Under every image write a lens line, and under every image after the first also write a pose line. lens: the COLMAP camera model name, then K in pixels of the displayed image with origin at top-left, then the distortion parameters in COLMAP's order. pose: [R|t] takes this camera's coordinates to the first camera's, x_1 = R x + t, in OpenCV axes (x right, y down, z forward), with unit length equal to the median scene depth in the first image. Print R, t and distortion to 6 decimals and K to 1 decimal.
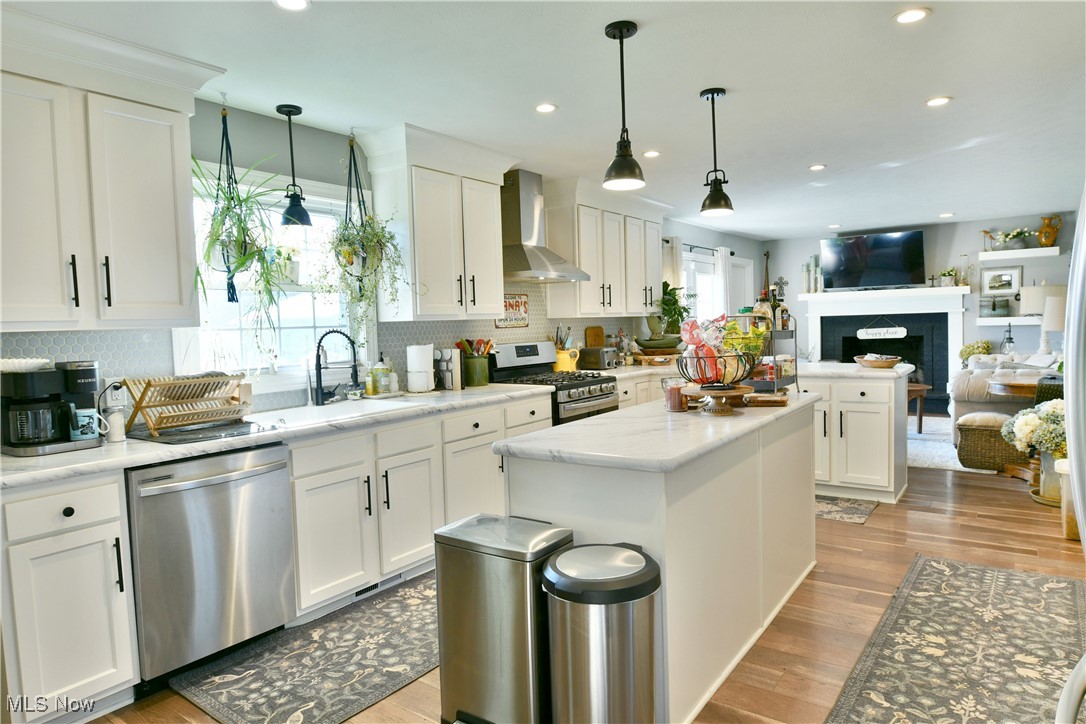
lens RADIAL K [[654.2, 0, 543.0], [0, 654.2, 362.0], [0, 0, 1]] dist [-0.002404, -0.001094]
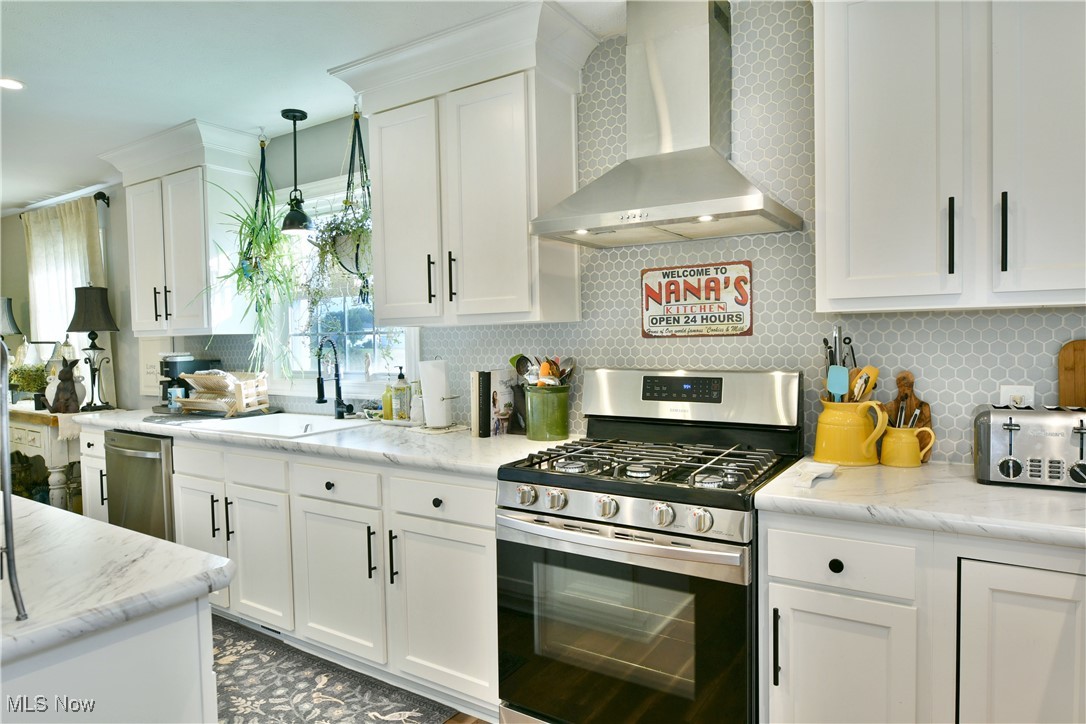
lens RADIAL K [[672.6, 0, 543.0], [0, 672.6, 362.0], [0, 0, 1]] dist [-0.018311, -0.000609]
pose [[0.048825, 0.064394, -0.996729, 0.134022], [-0.043482, 0.997111, 0.062289, -0.018613], [0.997860, 0.040299, 0.051484, 0.269972]]
